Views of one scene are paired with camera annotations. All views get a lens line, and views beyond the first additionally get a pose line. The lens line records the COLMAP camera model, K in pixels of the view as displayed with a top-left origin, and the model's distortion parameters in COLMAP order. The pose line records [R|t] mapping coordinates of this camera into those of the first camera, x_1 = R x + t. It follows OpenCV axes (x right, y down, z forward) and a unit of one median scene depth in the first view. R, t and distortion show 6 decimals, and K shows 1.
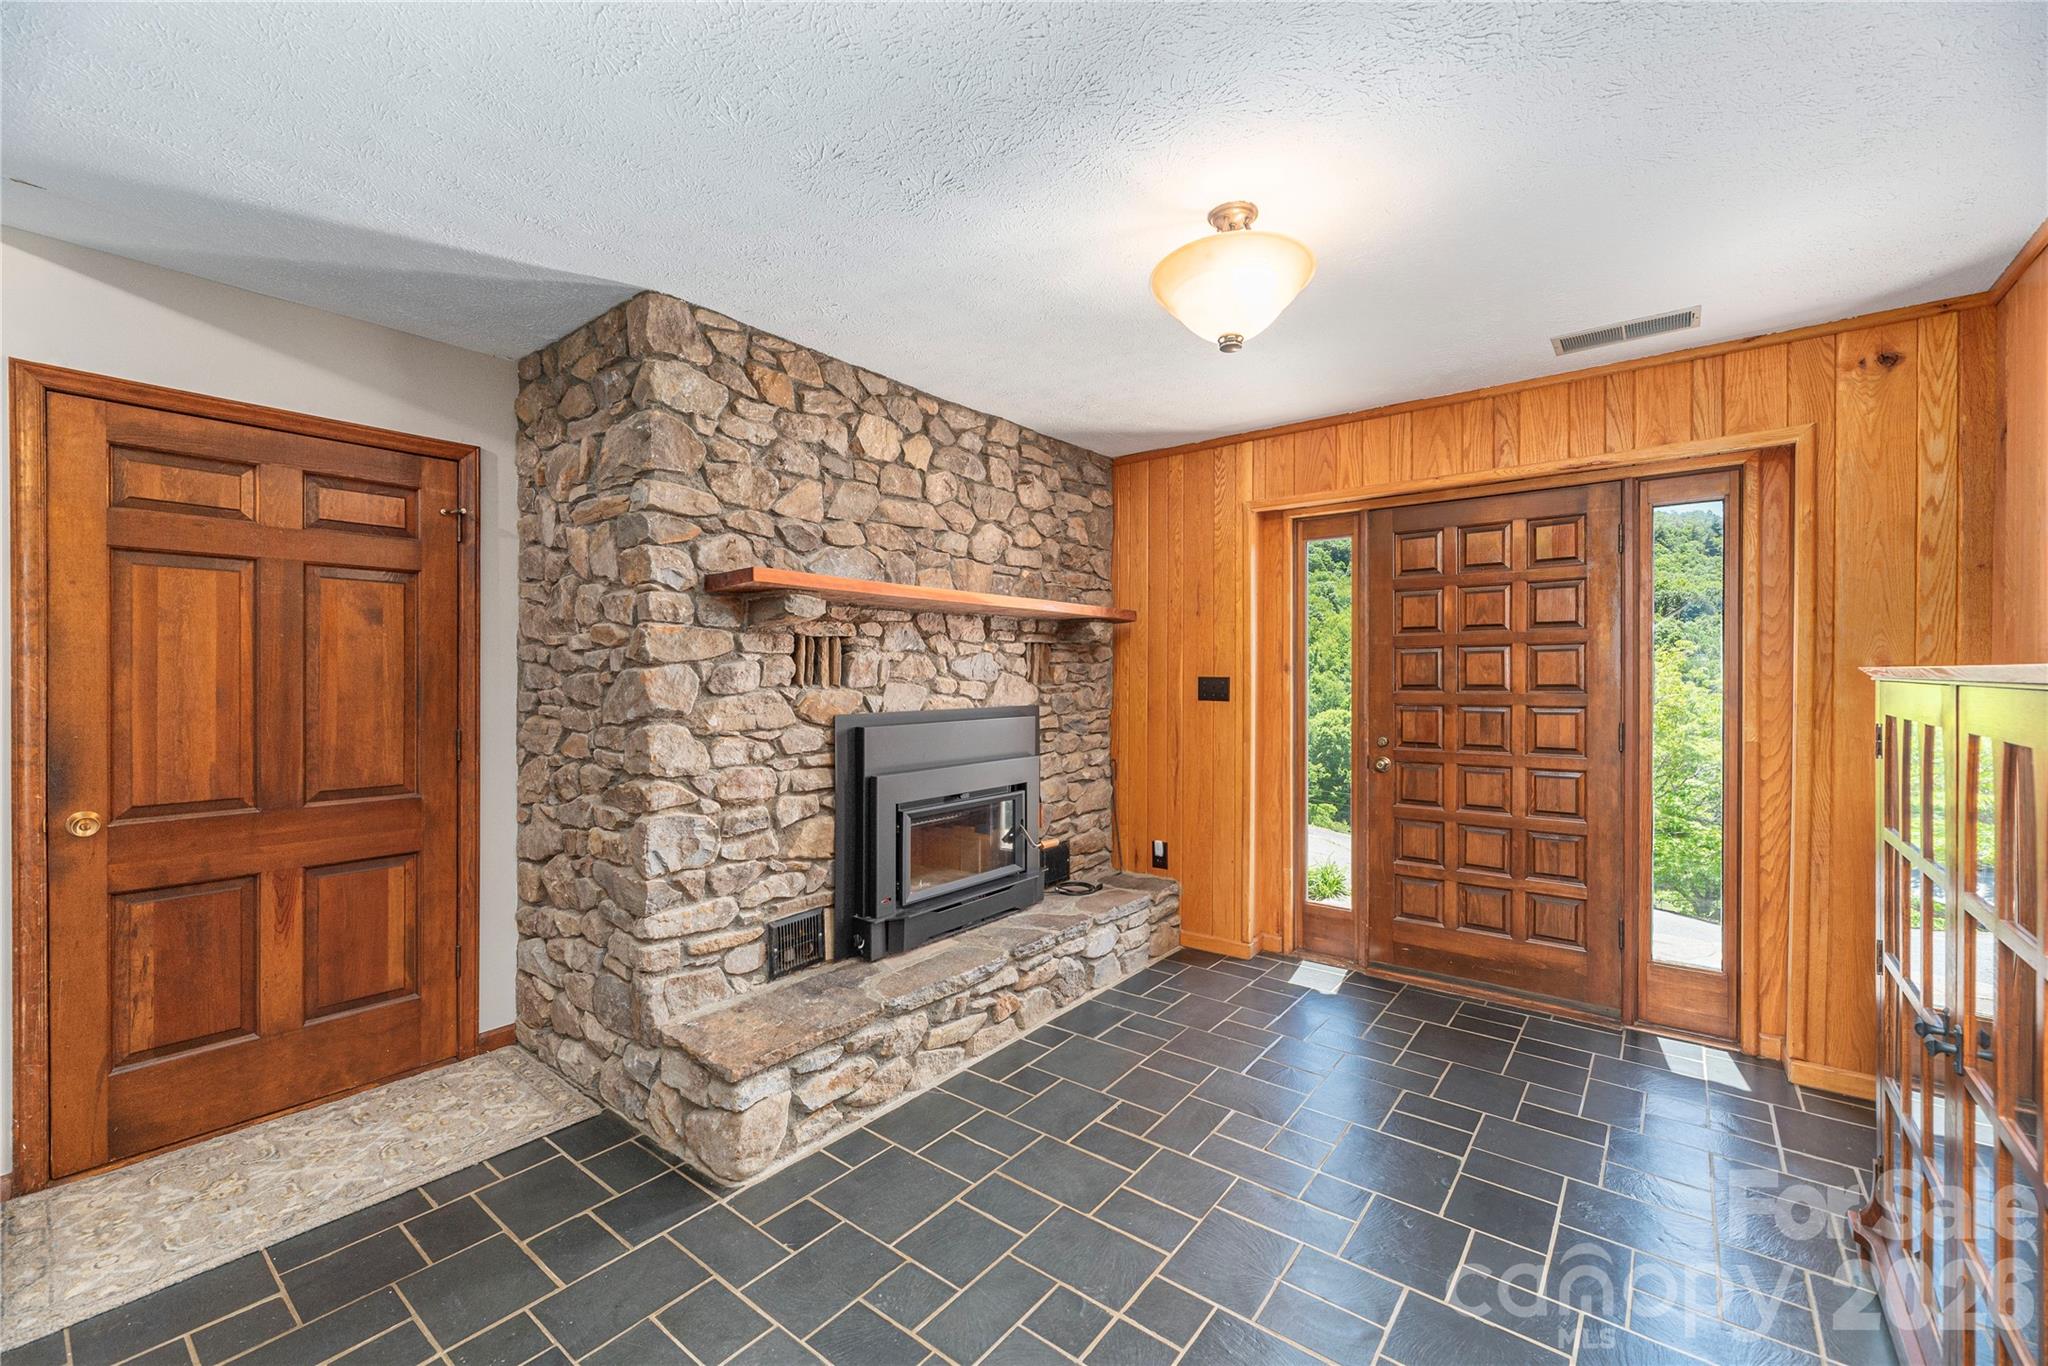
lens RADIAL K [[836.5, 0, 1021.8], [0, 836.5, 673.8], [0, 0, 1]] dist [-0.005075, -0.000016]
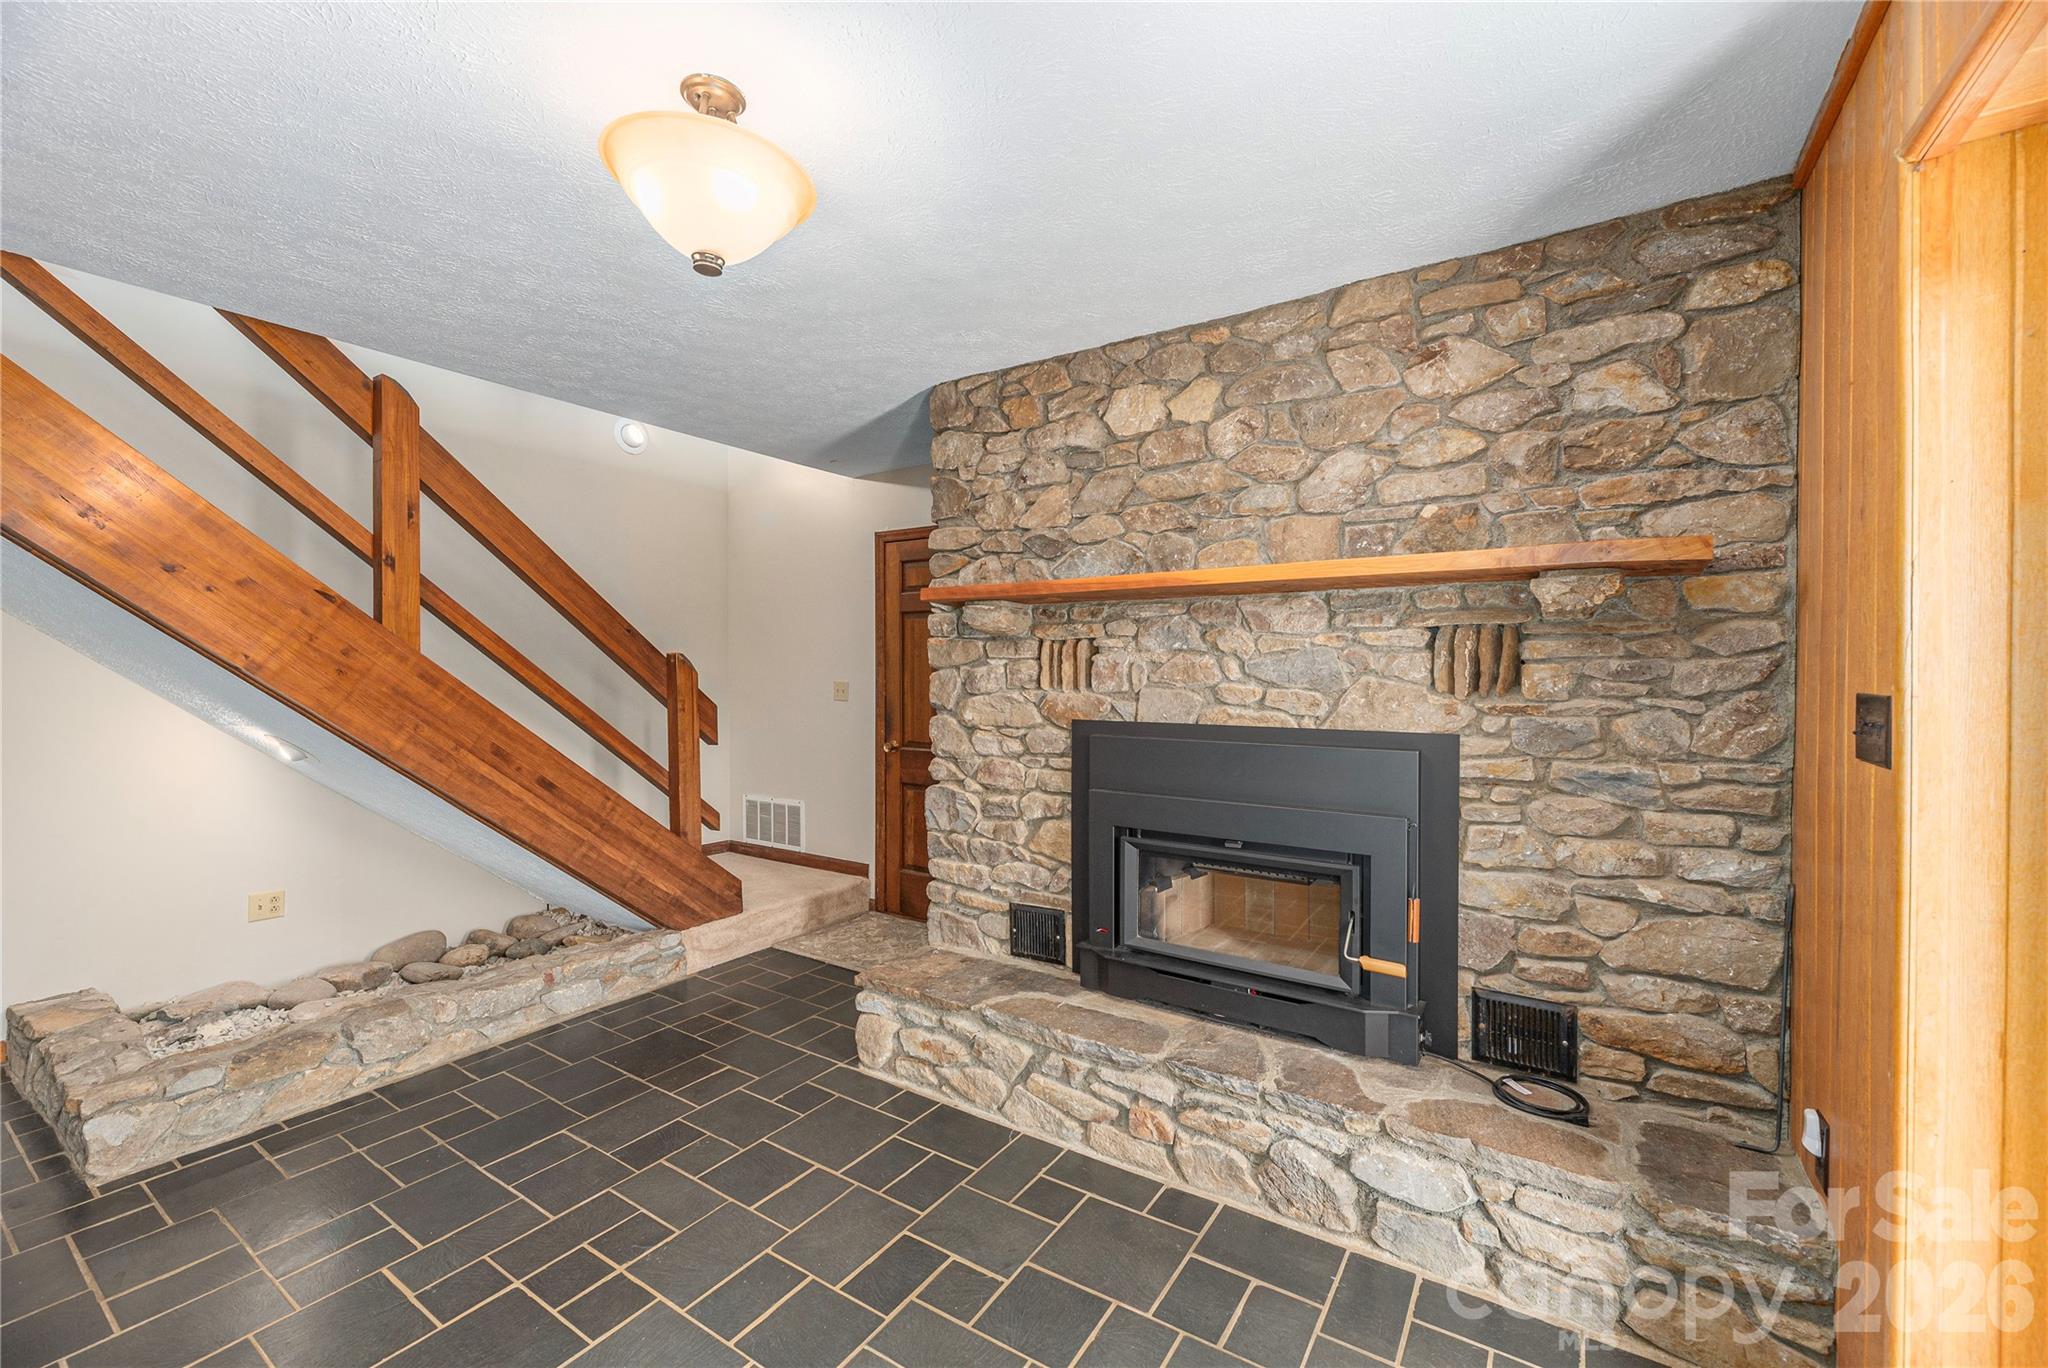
lens RADIAL K [[836.5, 0, 1021.8], [0, 836.5, 674.8], [0, 0, 1]] dist [-0.005075, -0.000016]
pose [[0.081235, 0.003707, -0.996688, 0.733030], [-0.002957, 0.999990, 0.003478, -0.005790], [0.996691, 0.002665, 0.081246, 0.848631]]
